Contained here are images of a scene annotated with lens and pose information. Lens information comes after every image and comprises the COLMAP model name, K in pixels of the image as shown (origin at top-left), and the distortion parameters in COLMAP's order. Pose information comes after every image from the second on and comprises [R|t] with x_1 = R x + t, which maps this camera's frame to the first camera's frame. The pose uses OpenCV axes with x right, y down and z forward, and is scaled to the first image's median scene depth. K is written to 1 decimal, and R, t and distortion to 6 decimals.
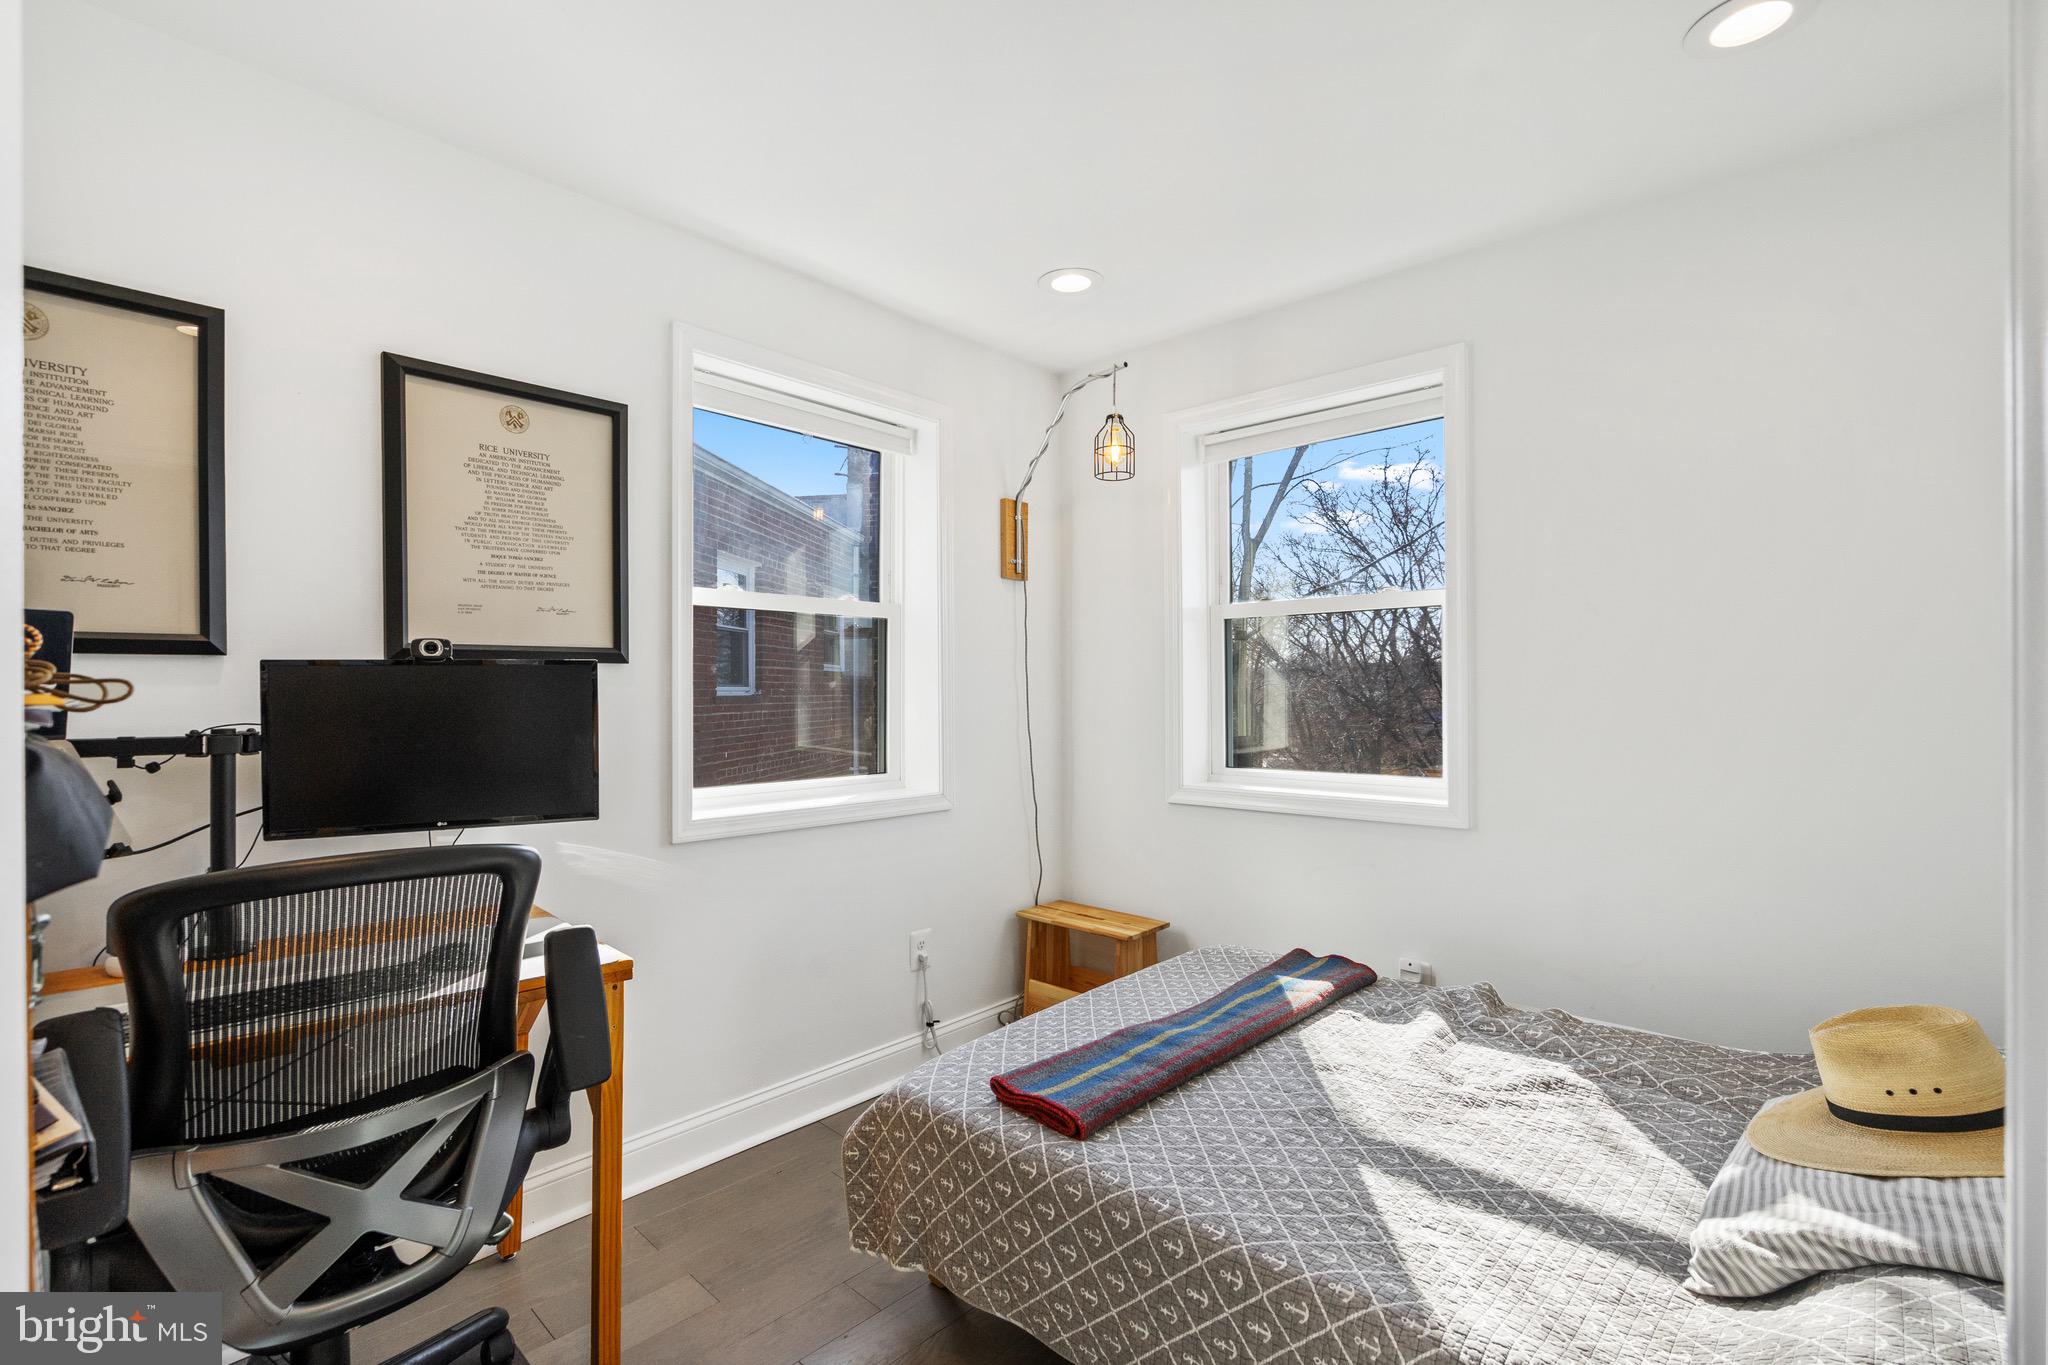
lens RADIAL K [[944.9, 0, 1030.5], [0, 944.9, 693.2], [0, 0, 1]] dist [0.009665, 0.000440]
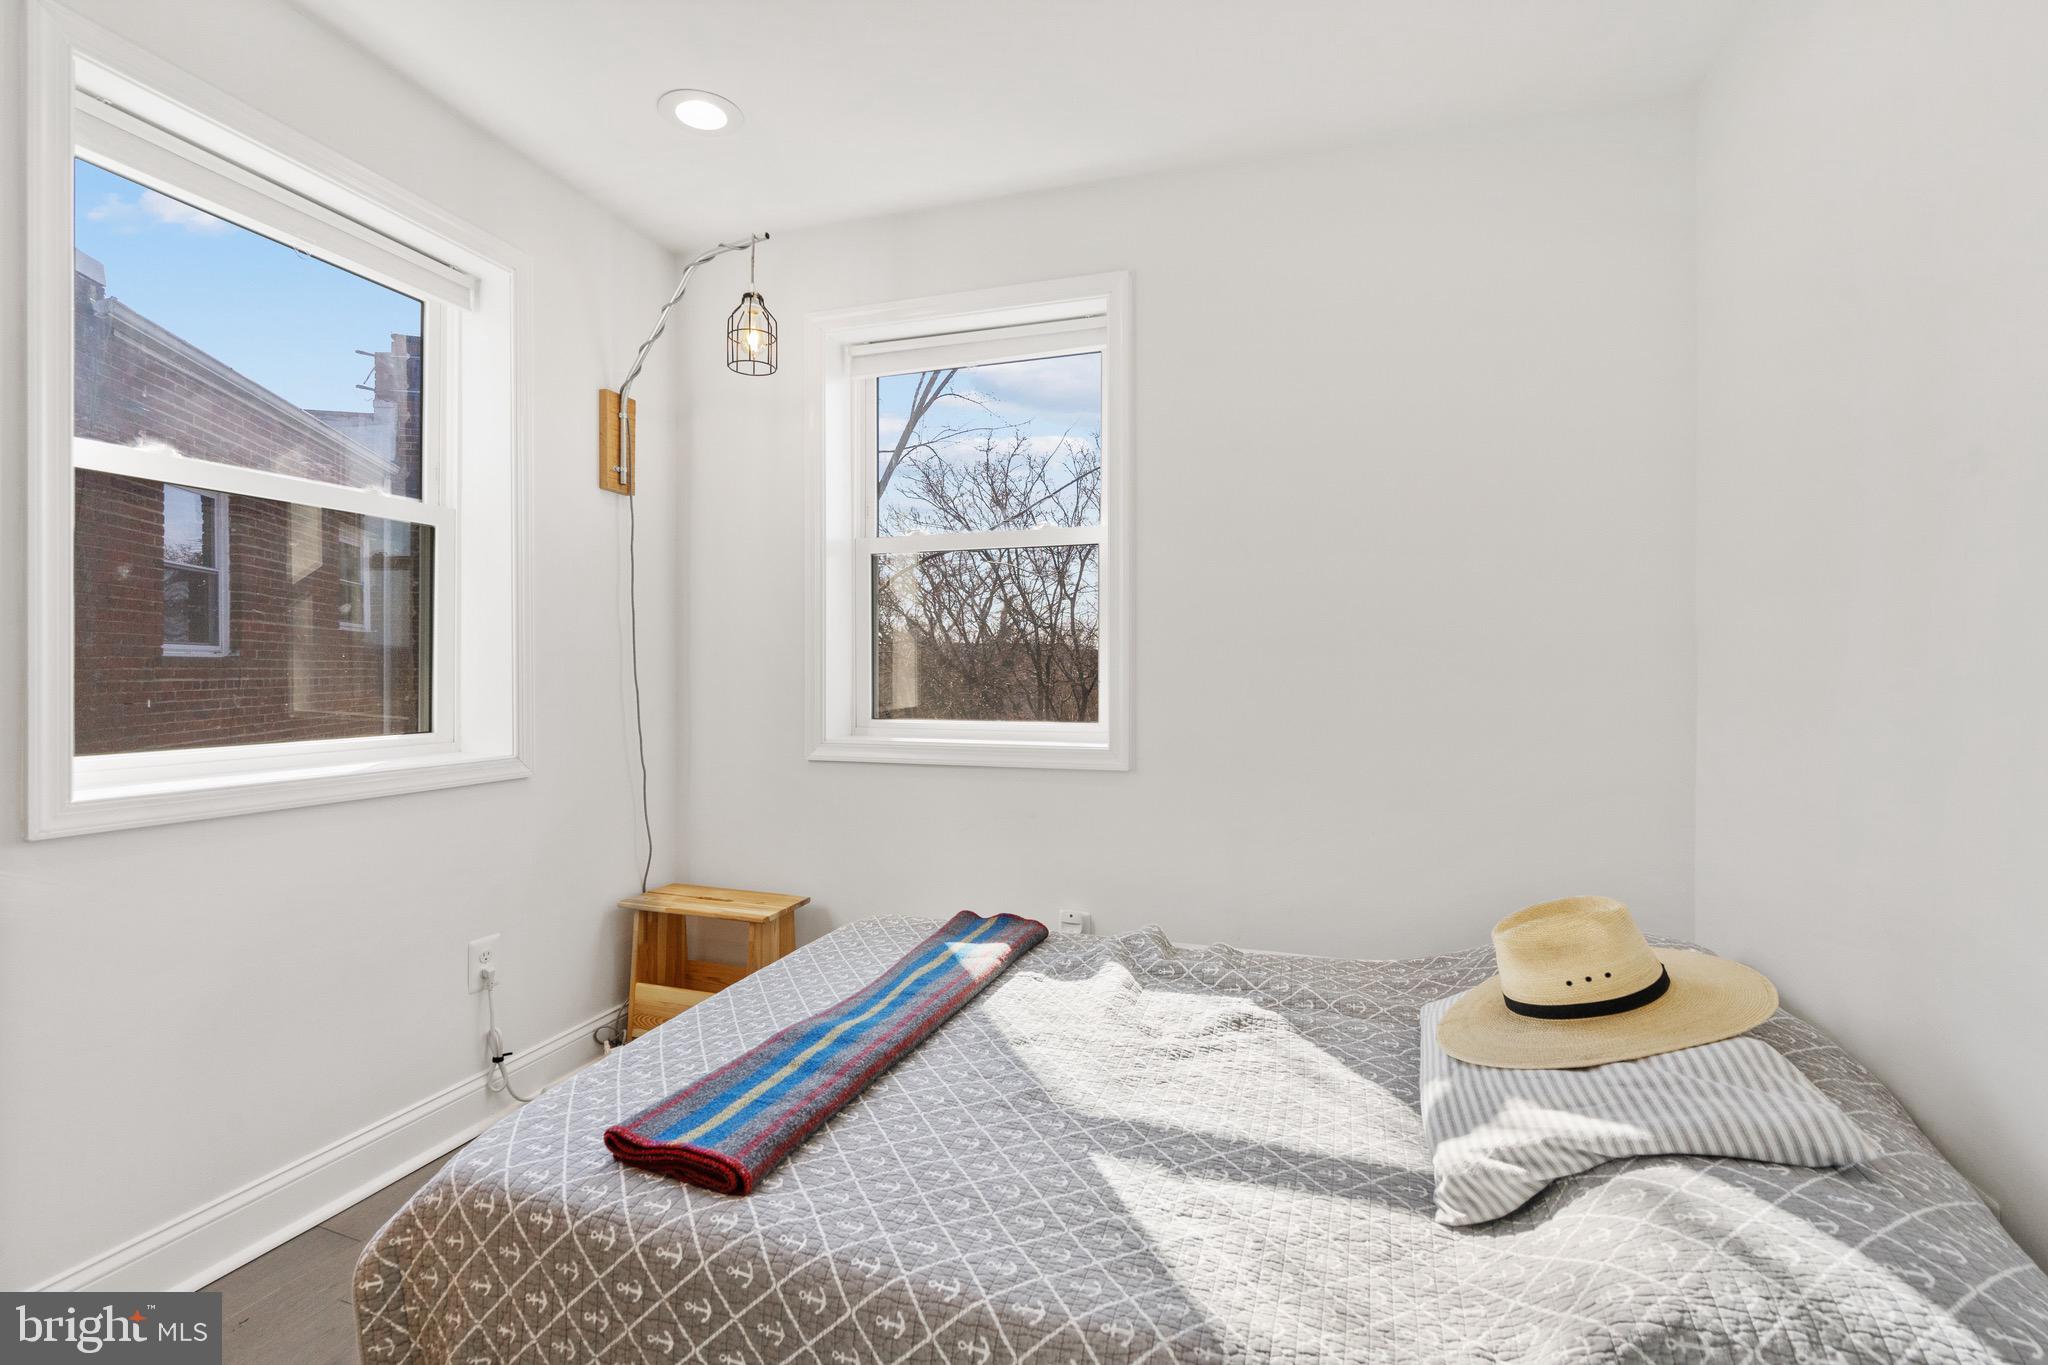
lens RADIAL K [[925.6, 0, 1015.3], [0, 925.6, 675.3], [0, 0, 1]] dist [-0.003293, 0.005226]
pose [[0.915927, 0.002591, 0.401336, -0.039296], [-0.002123, 0.999996, -0.001612, 0.065320], [-0.401339, 0.000625, 0.915930, 0.239953]]
